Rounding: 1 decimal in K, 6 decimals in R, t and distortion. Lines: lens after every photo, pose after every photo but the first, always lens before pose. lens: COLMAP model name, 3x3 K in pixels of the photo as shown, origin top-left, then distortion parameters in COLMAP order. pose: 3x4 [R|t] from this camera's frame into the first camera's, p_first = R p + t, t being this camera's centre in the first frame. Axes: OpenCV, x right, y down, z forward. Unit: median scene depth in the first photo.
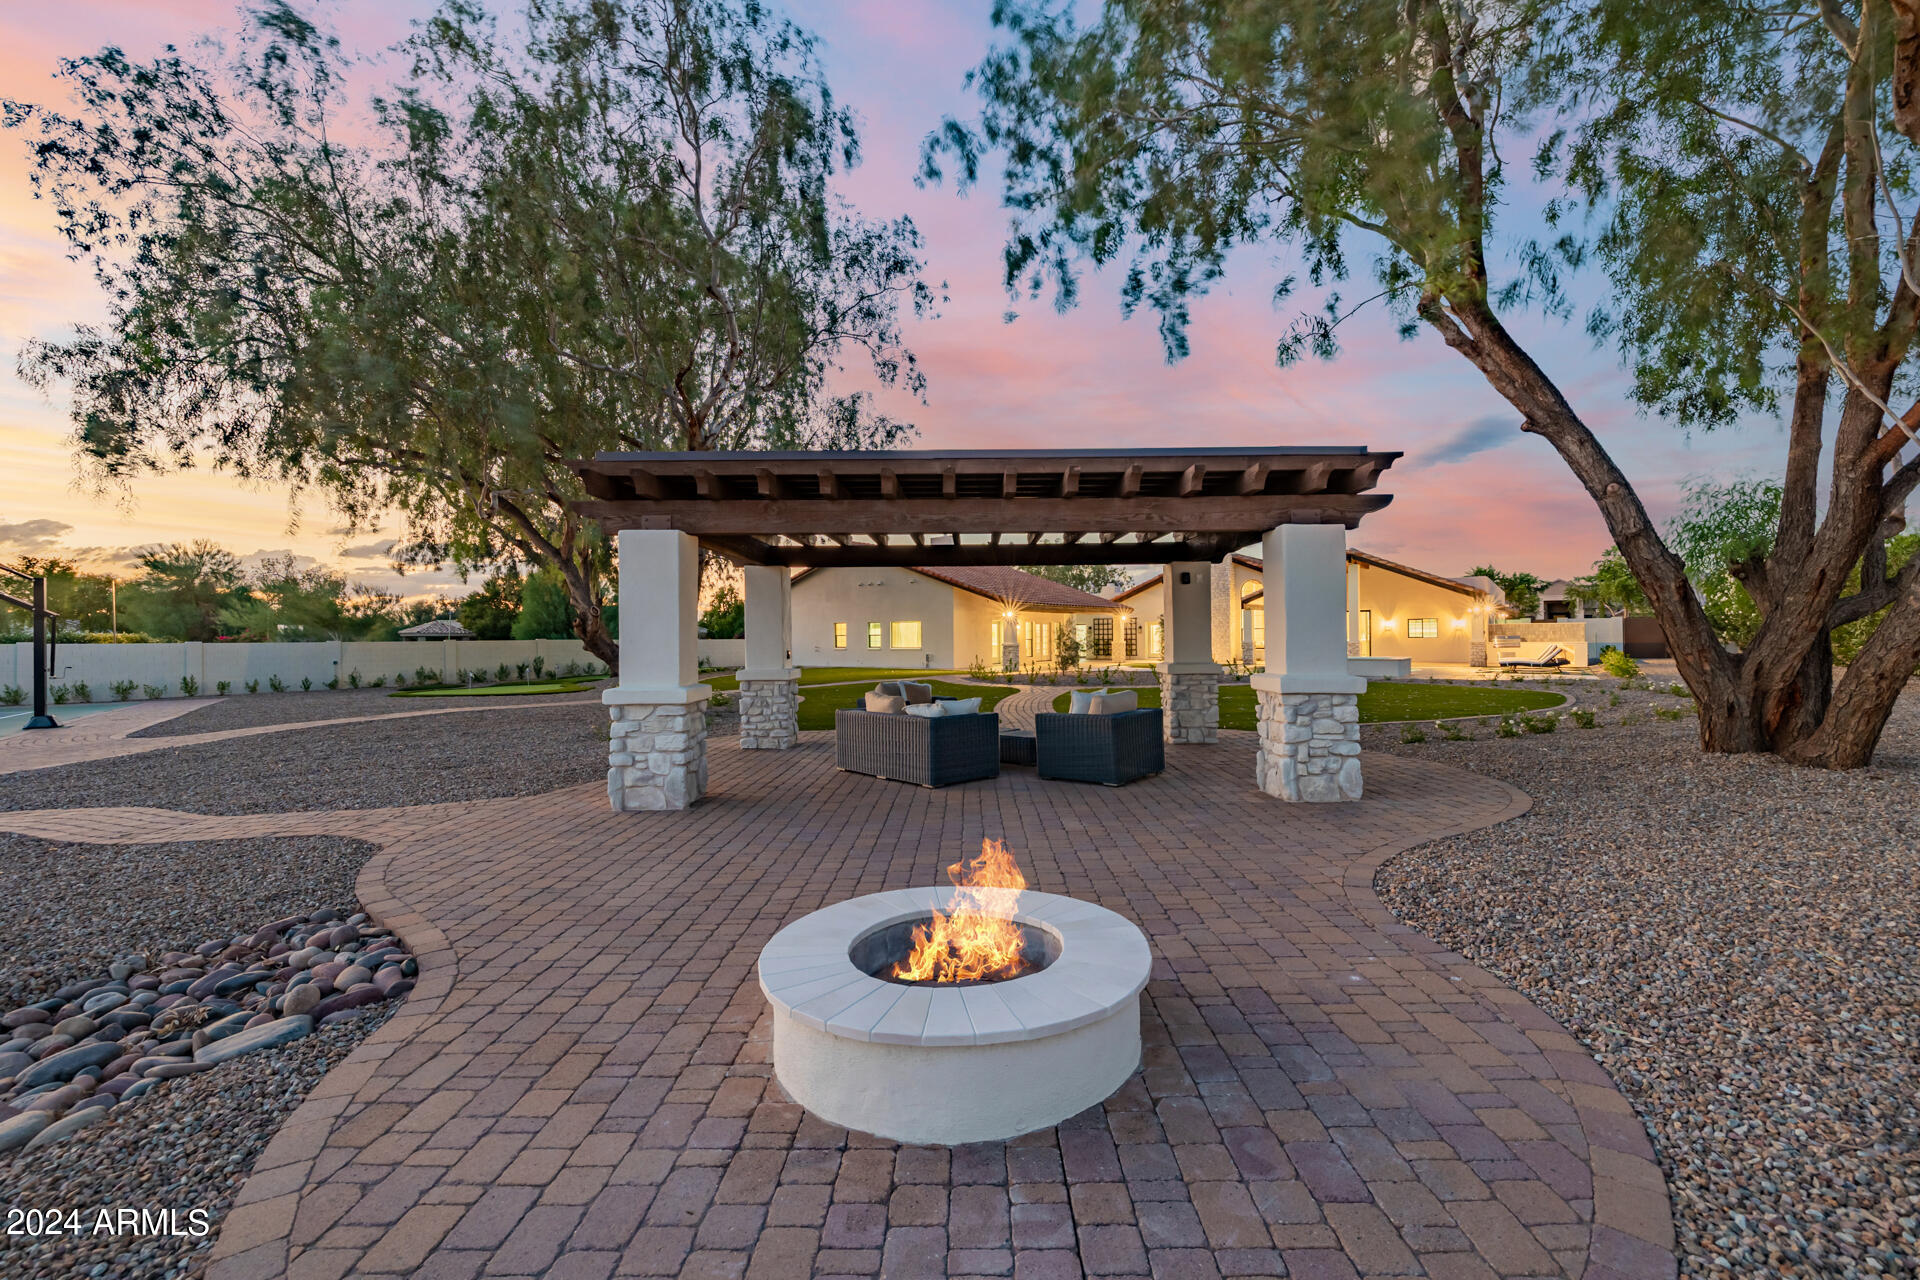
lens RADIAL K [[822.4, 0, 954.4], [0, 822.4, 629.1], [0, 0, 1]] dist [-0.000484, 0.000082]
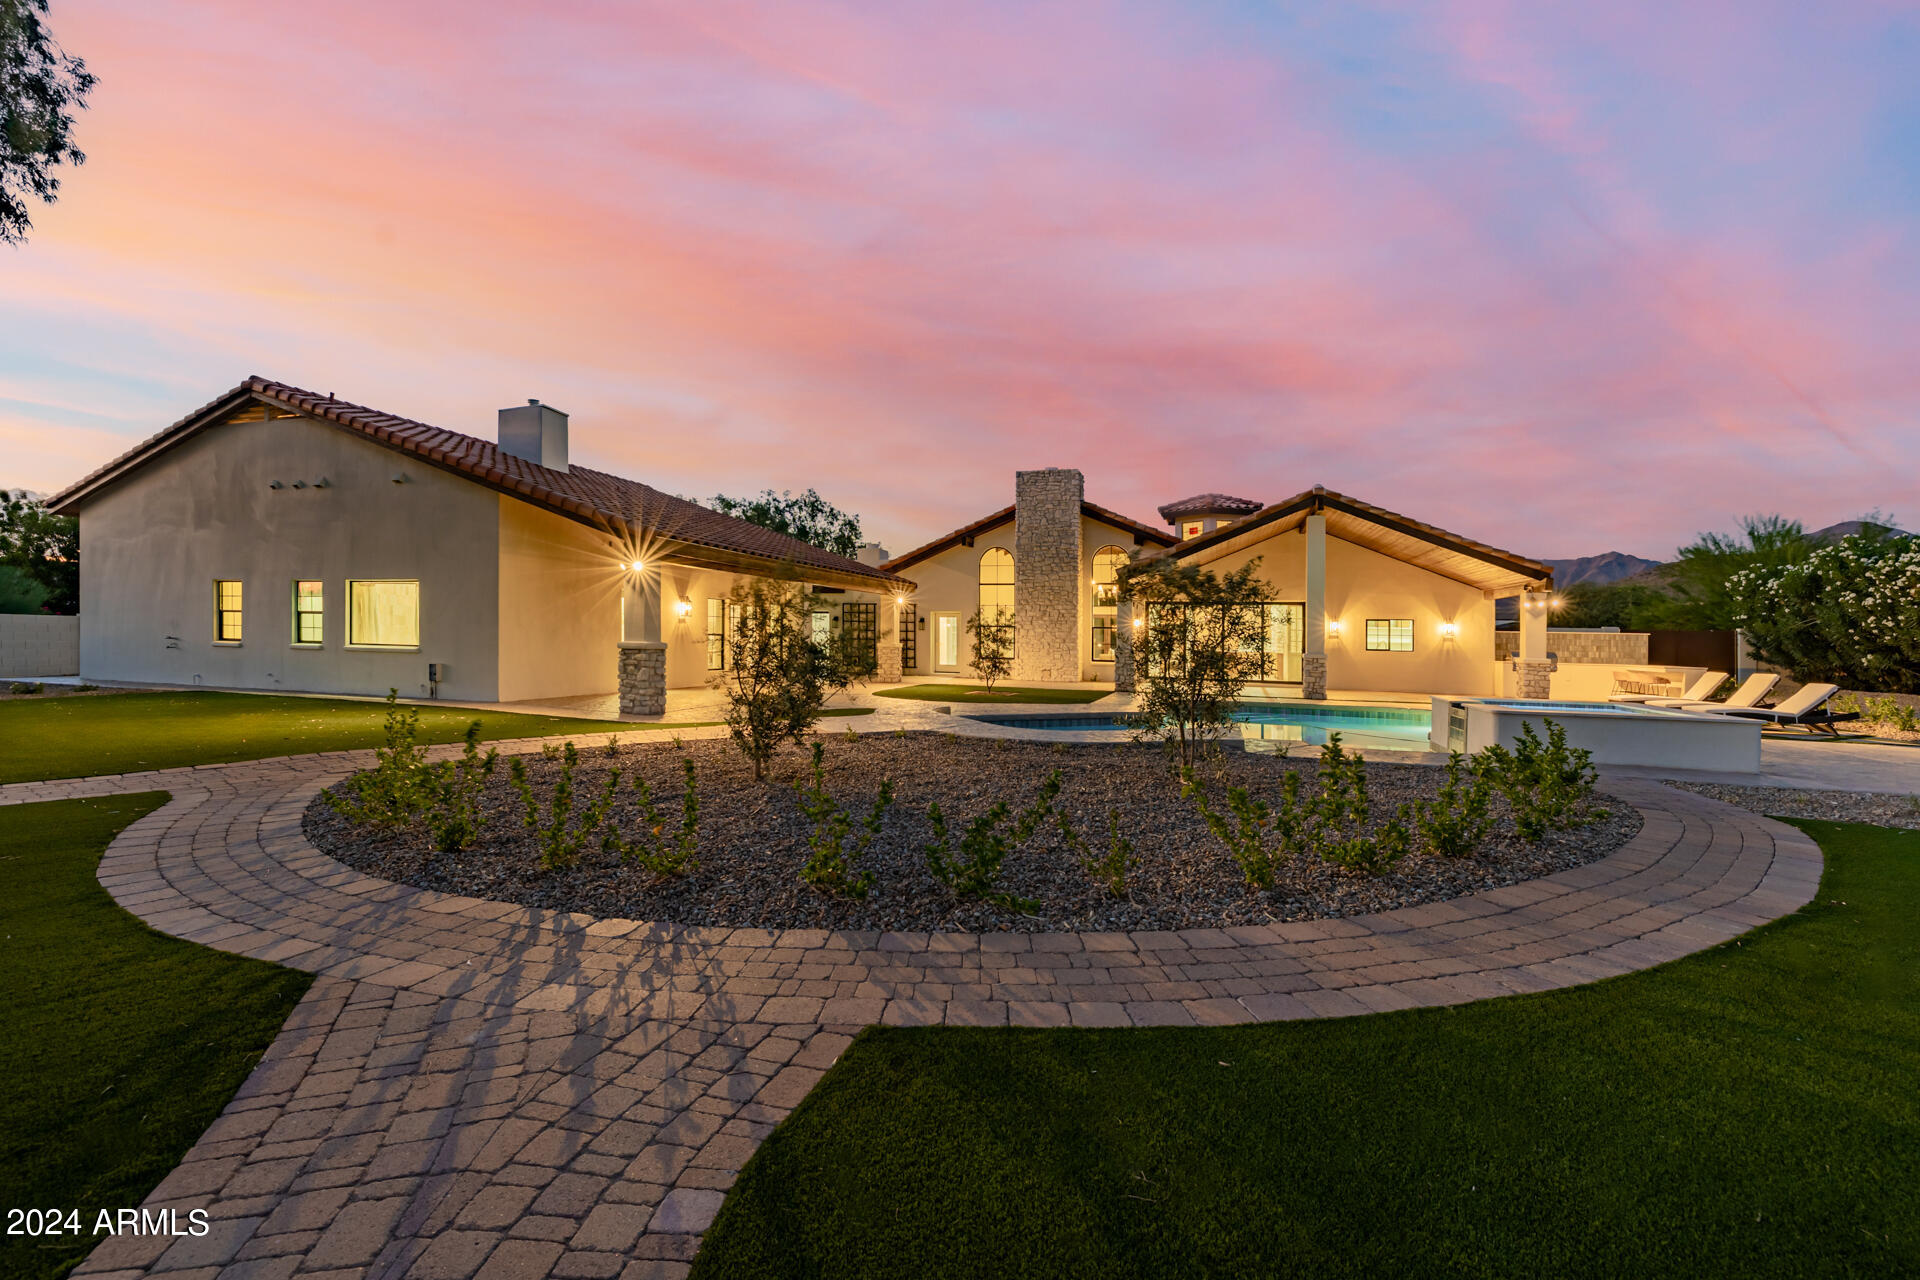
lens RADIAL K [[822.4, 0, 954.4], [0, 822.4, 629.1], [0, 0, 1]] dist [-0.000484, 0.000082]
pose [[0.950705, 0.031941, 0.308449, 0.080042], [-0.031210, 0.999486, -0.007305, 0.008721], [-0.308524, -0.002682, 0.951213, 0.513430]]
